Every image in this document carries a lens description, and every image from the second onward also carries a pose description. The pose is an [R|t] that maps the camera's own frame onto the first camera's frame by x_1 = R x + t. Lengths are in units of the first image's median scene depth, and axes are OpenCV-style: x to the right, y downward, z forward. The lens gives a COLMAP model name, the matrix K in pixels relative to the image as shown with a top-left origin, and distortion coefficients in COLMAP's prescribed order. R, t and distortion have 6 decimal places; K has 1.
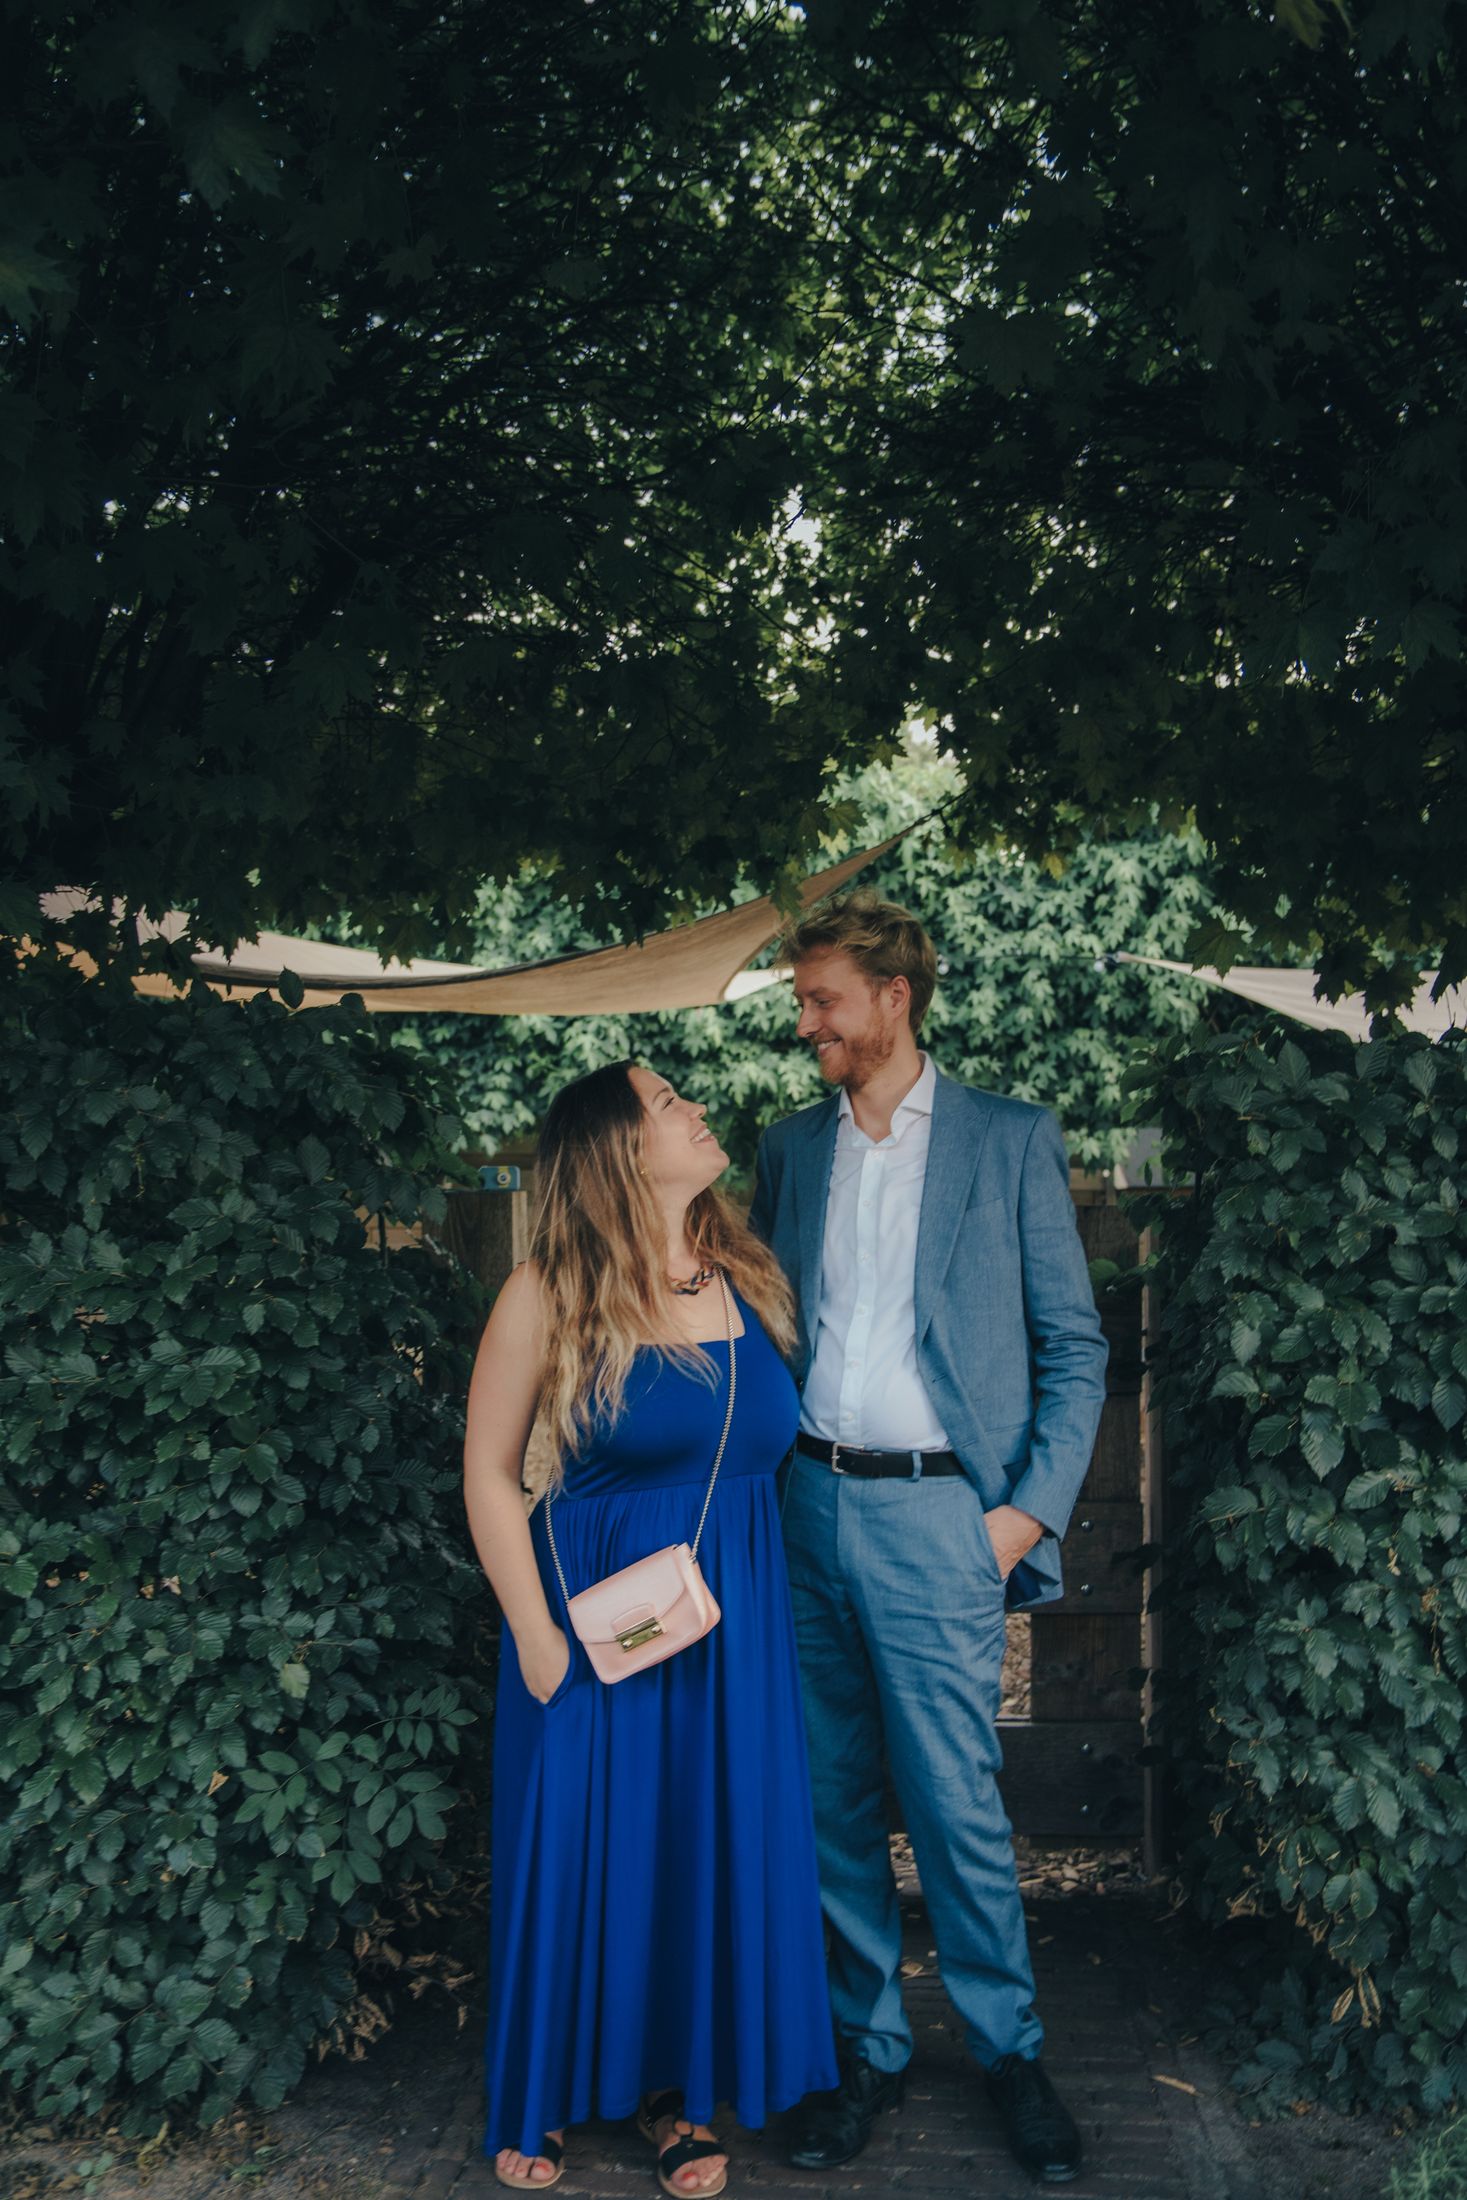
lens RADIAL K [[1762.3, 0, 744.0], [0, 1762.3, 1100.0], [0, 0, 1]] dist [-0.064481, -0.002963]
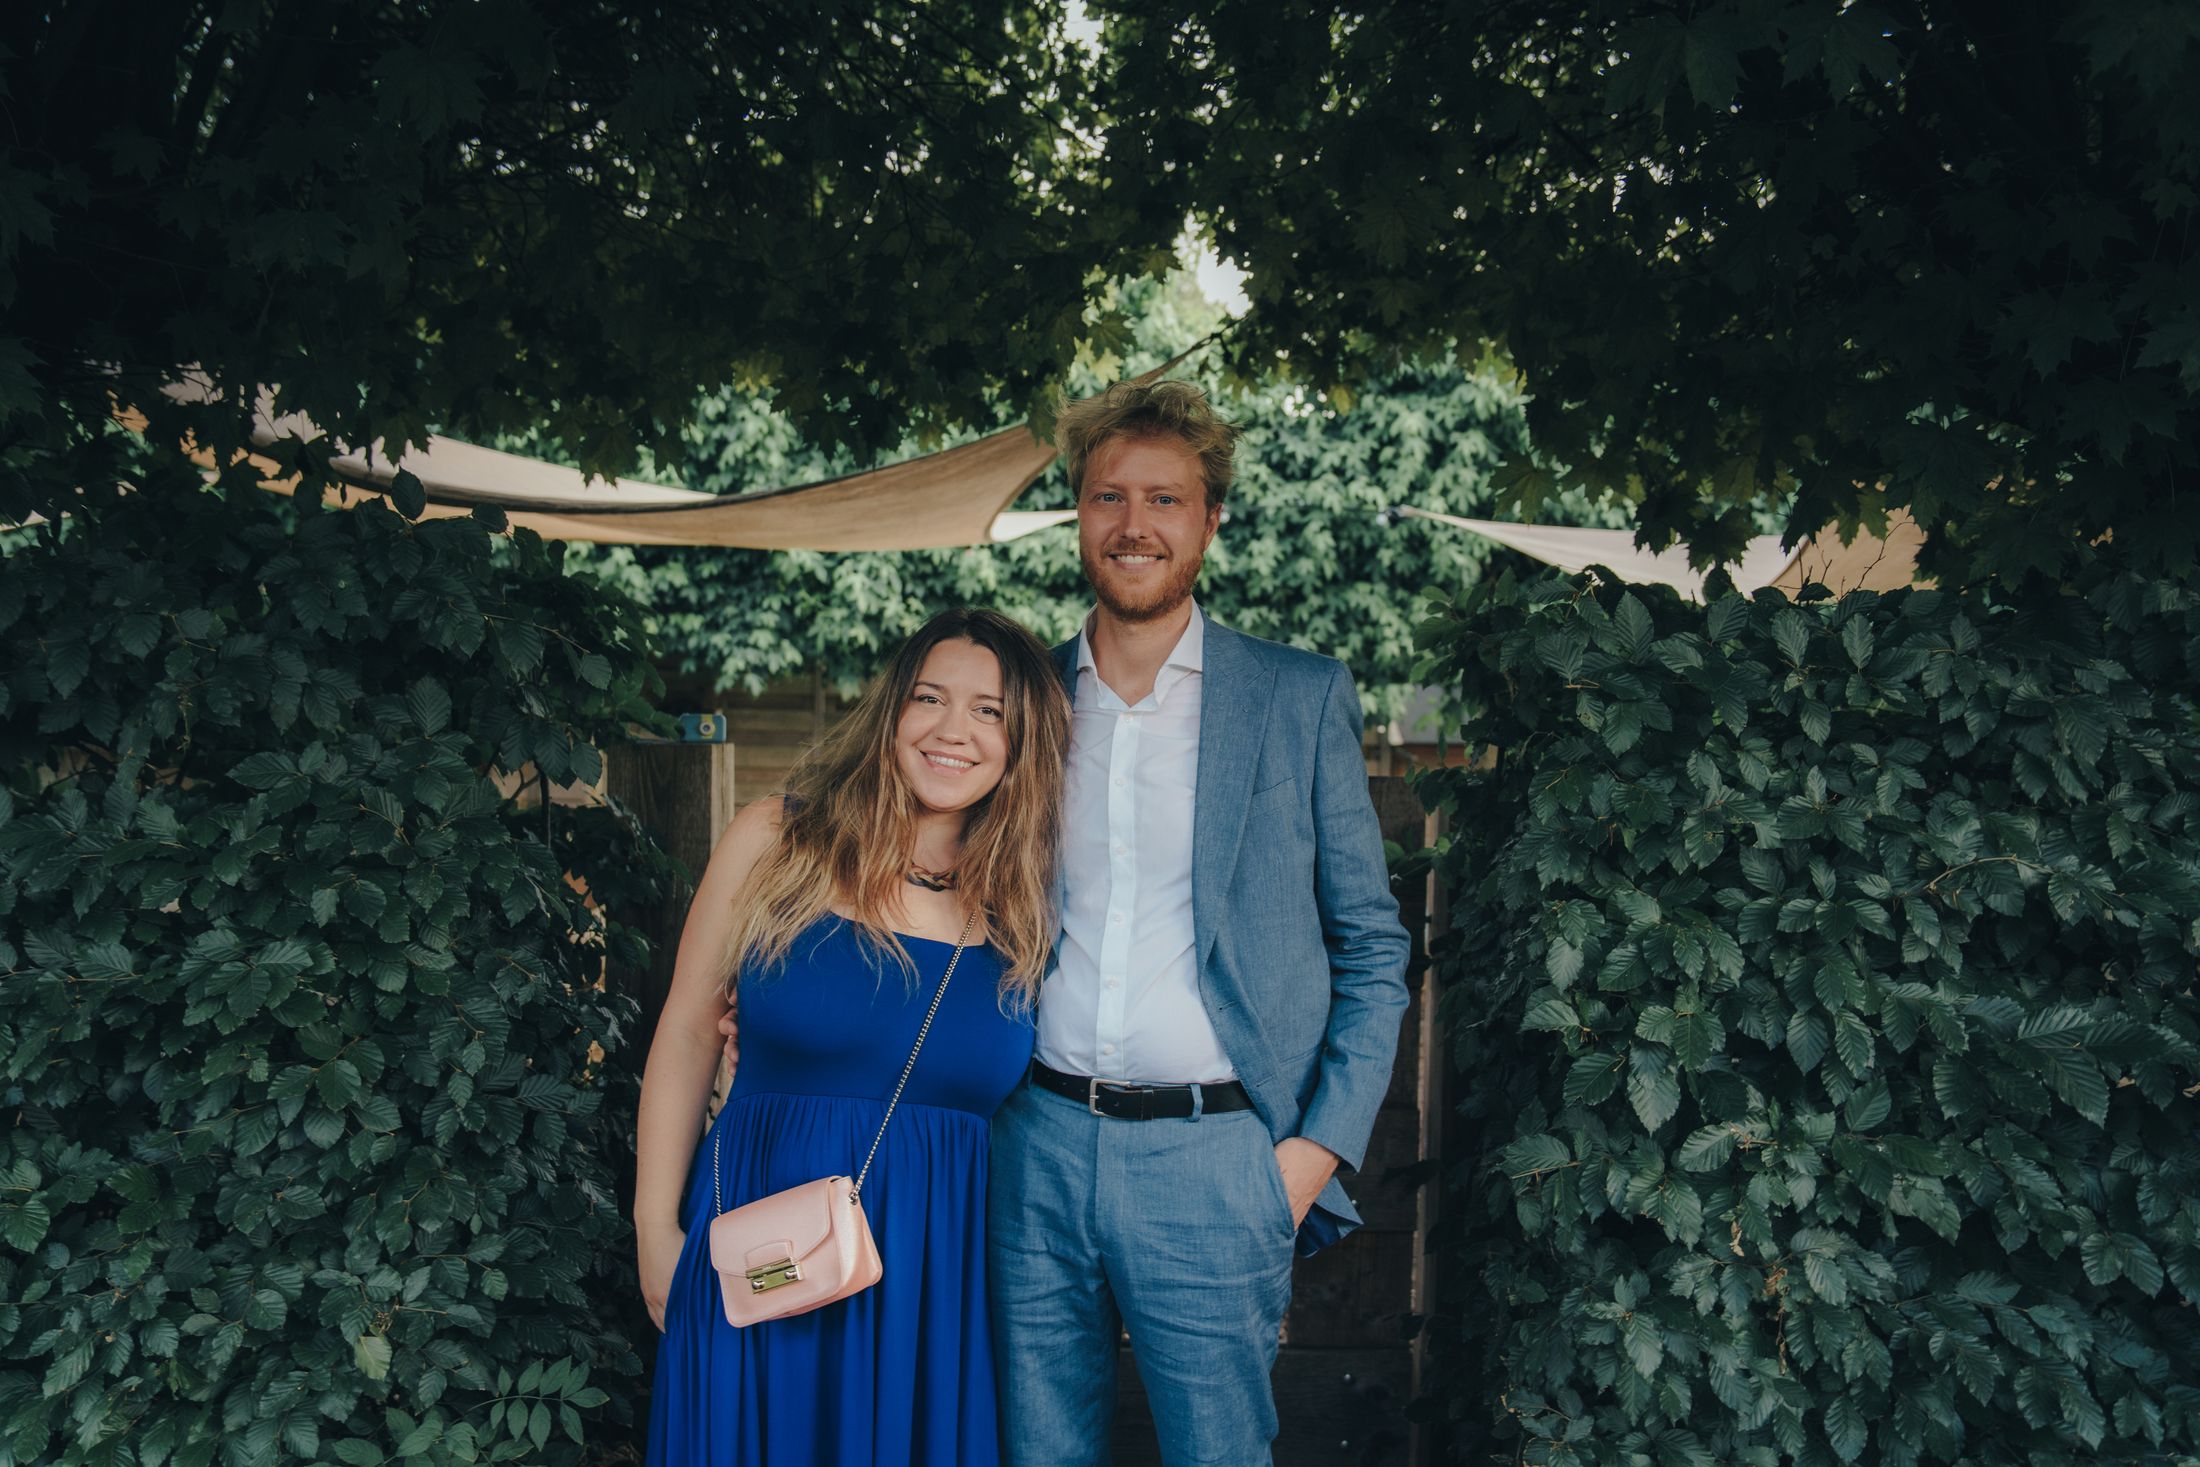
lens RADIAL K [[1676.2, 0, 1102.5], [0, 1676.2, 722.4], [0, 0, 1]] dist [-0.076649, 0.004738]
pose [[0.998838, 0.025752, 0.040739, 0.036211], [-0.027578, 0.998610, 0.044916, -0.001397], [-0.039526, -0.045987, 0.998160, 0.230561]]
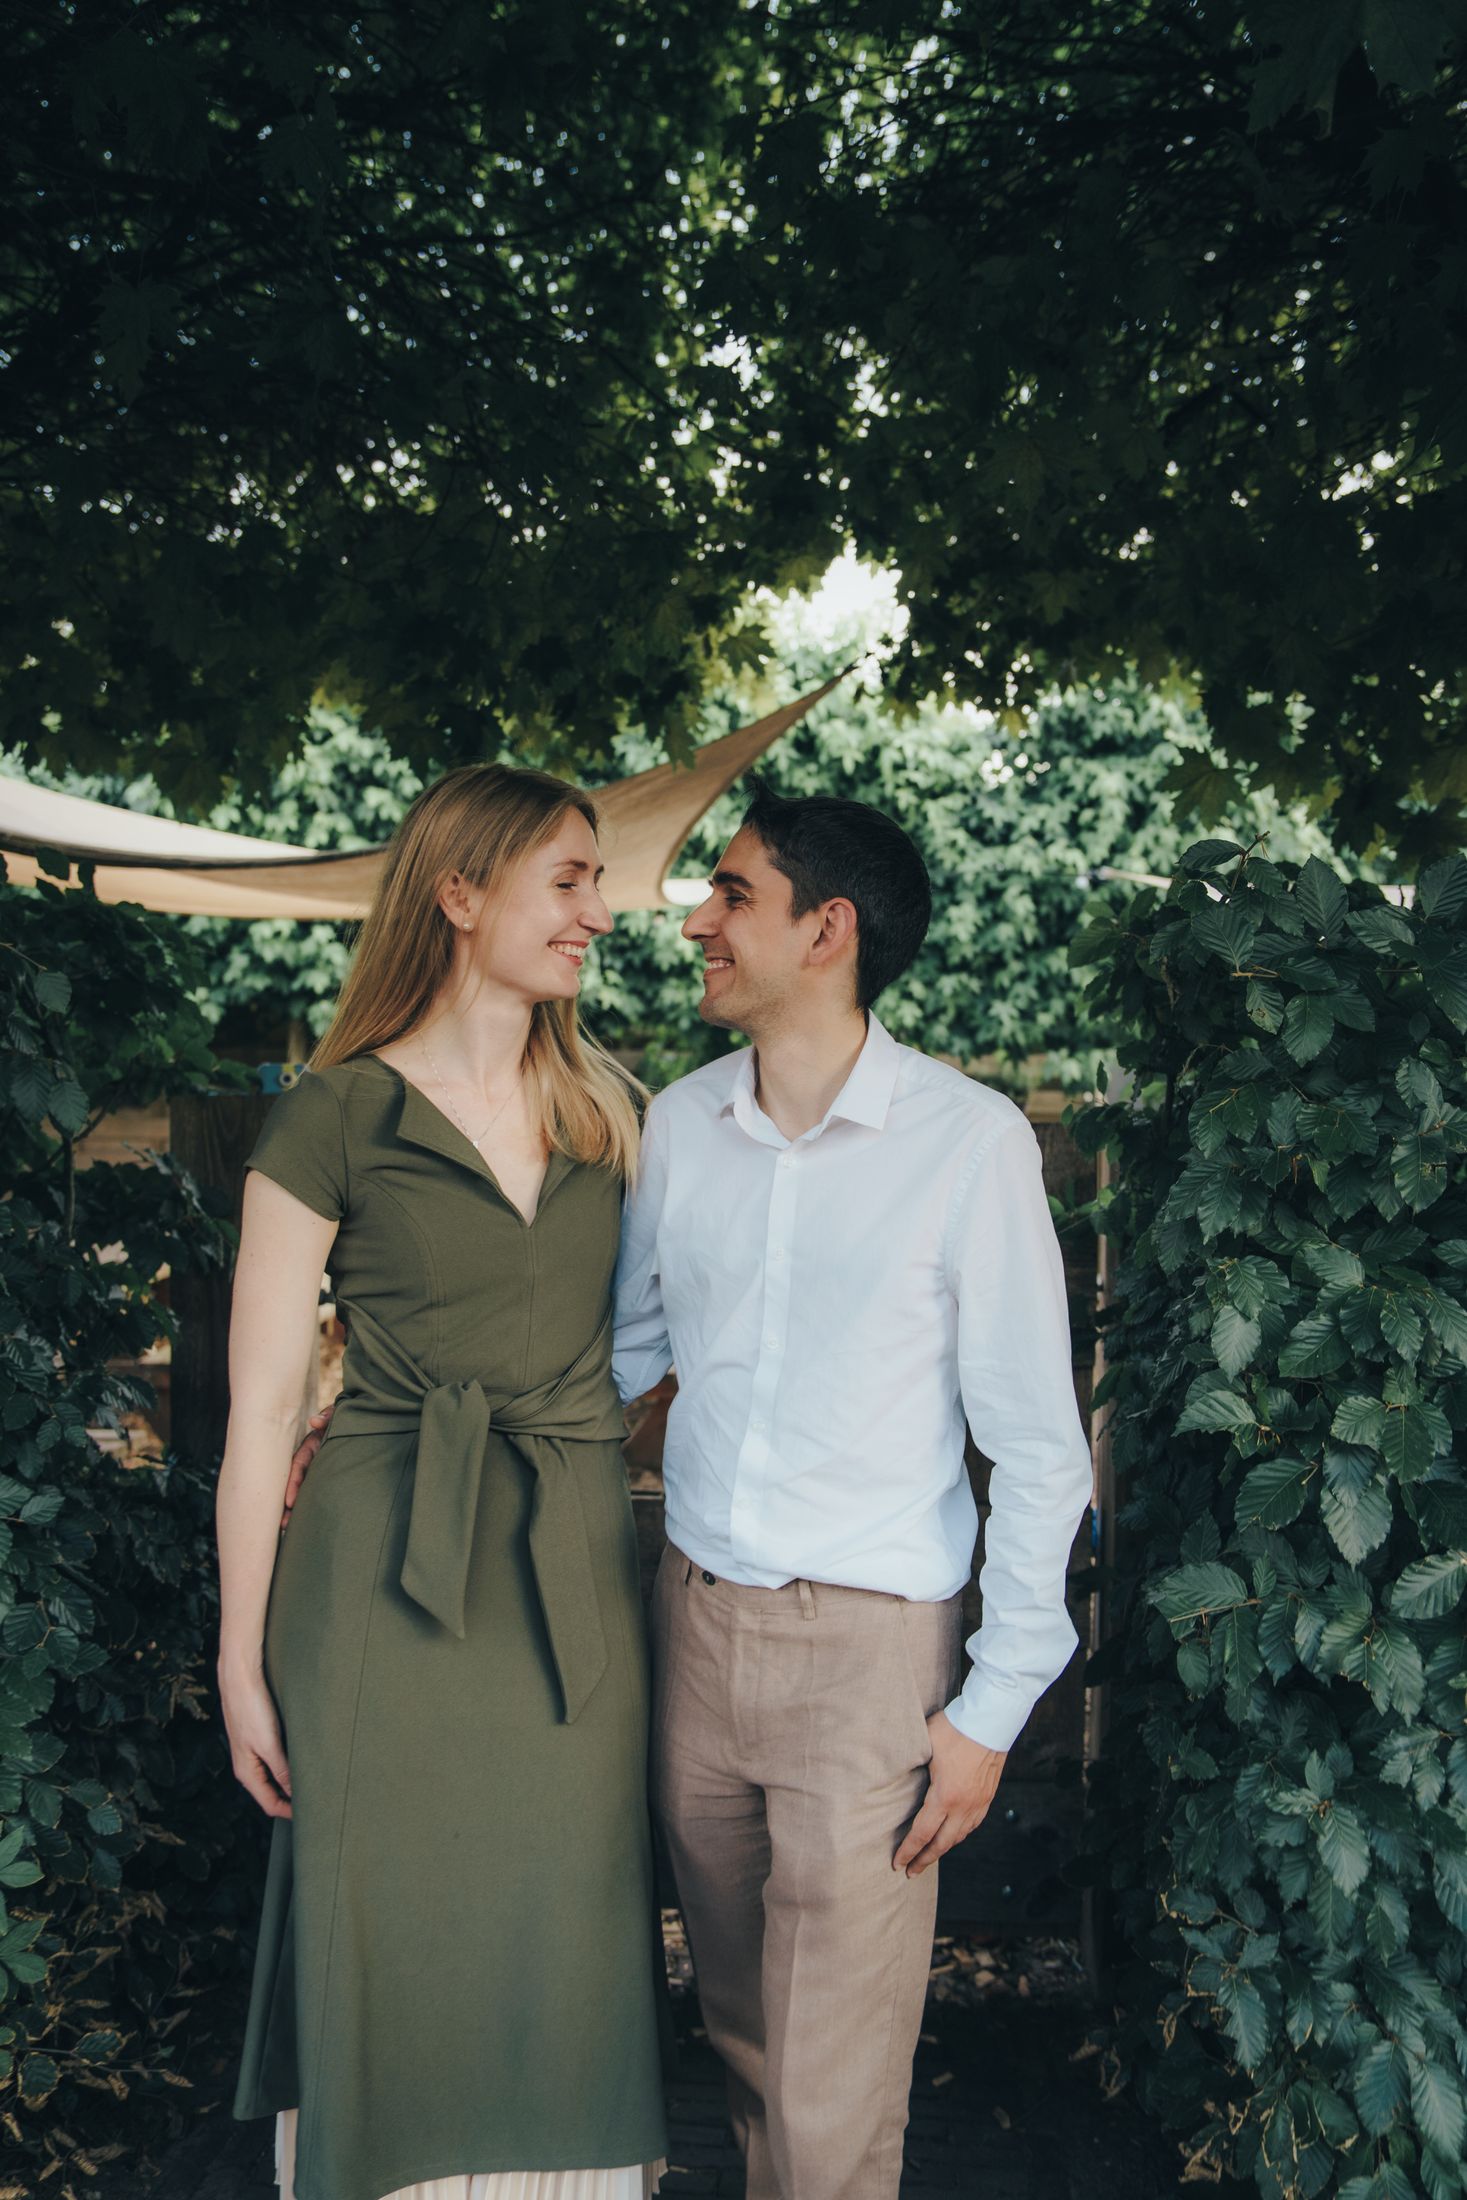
lens RADIAL K [[1582.4, 0, 733.5], [0, 1582.4, 1100.0], [0, 0, 1]] dist [-0.106842, 0.048135]
pose [[0.999580, 0.011959, -0.026381, 0.117236], [-0.010834, 0.999043, 0.042384, 0.031405], [0.026863, -0.042080, 0.998753, 0.427167]]
